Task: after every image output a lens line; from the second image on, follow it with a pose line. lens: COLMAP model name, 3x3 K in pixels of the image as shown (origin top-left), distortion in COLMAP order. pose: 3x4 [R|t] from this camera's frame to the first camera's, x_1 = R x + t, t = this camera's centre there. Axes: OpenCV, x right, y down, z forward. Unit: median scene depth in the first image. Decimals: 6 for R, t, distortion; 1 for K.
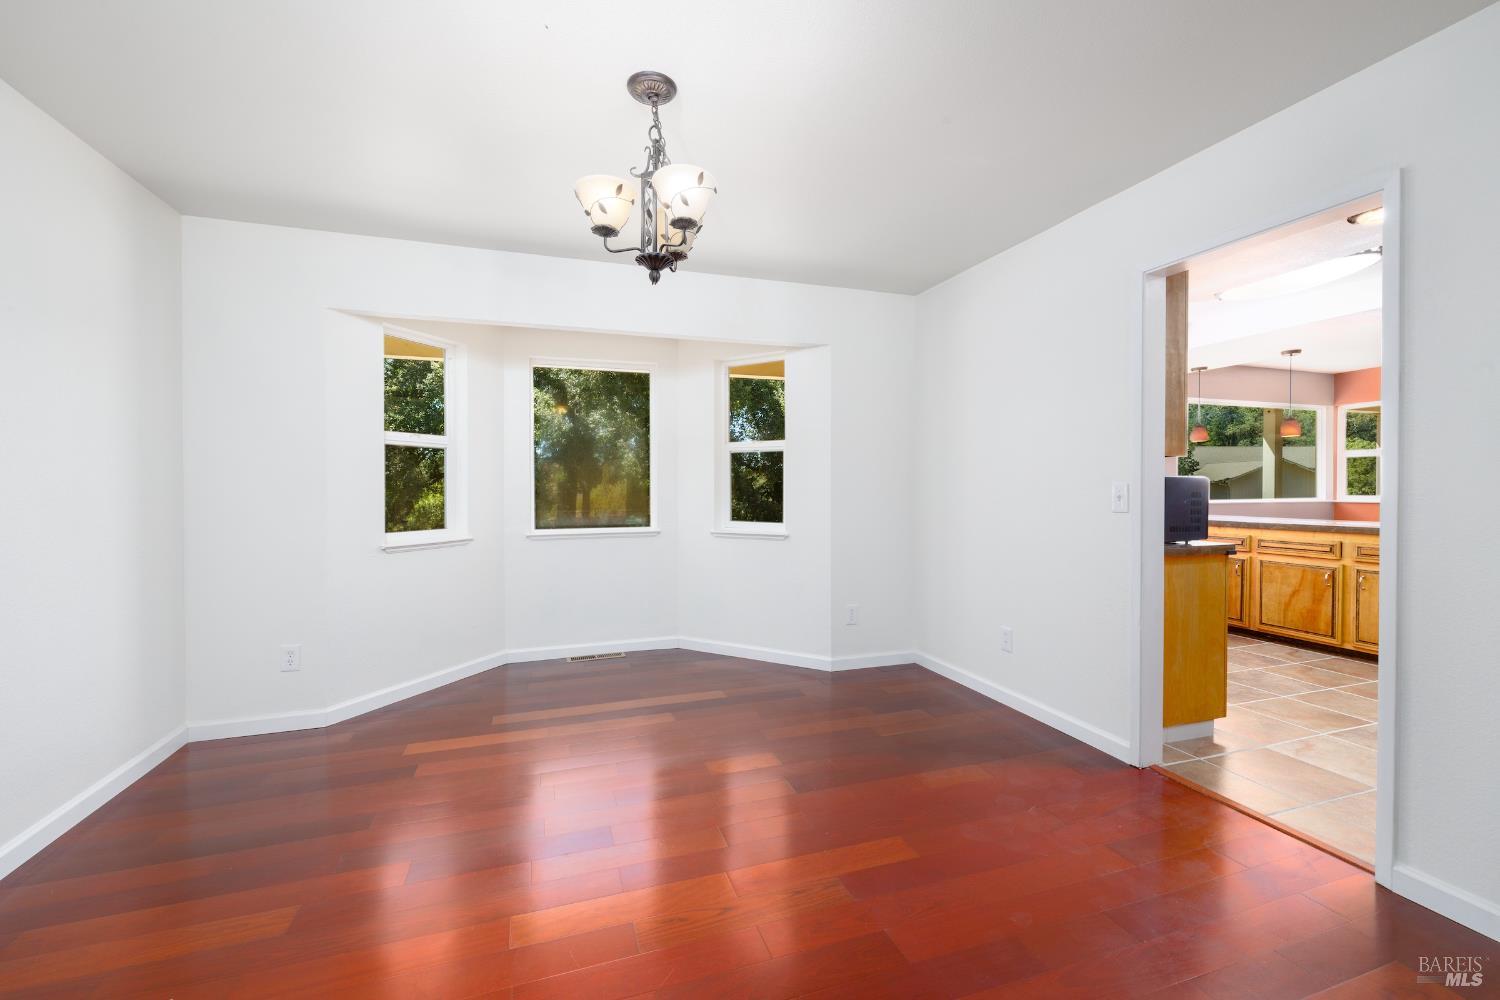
lens RADIAL K [[626.4, 0, 752.1], [0, 626.4, 498.8], [0, 0, 1]] dist [0.003865, -0.000890]
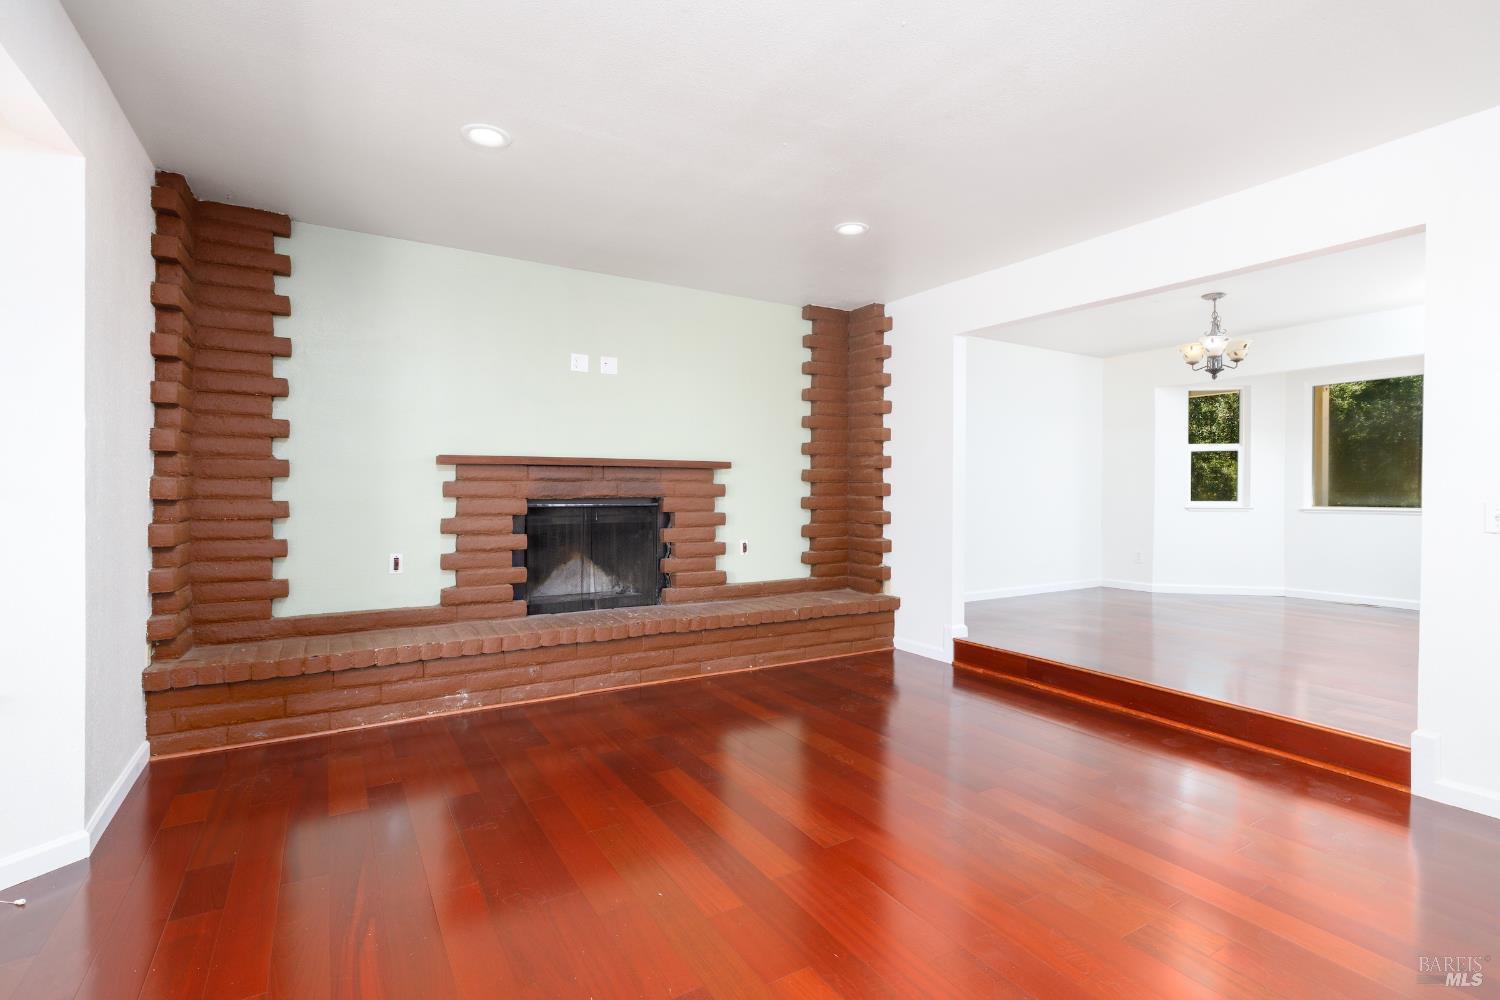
lens RADIAL K [[723.3, 0, 748.7], [0, 723.3, 490.7], [0, 0, 1]] dist [0.009802, 0.000020]
pose [[0.226965, -0.001284, -0.973902, 1.148261], [-0.011623, 0.999924, -0.004027, 0.044511], [0.973834, 0.012234, 0.226933, -0.688011]]
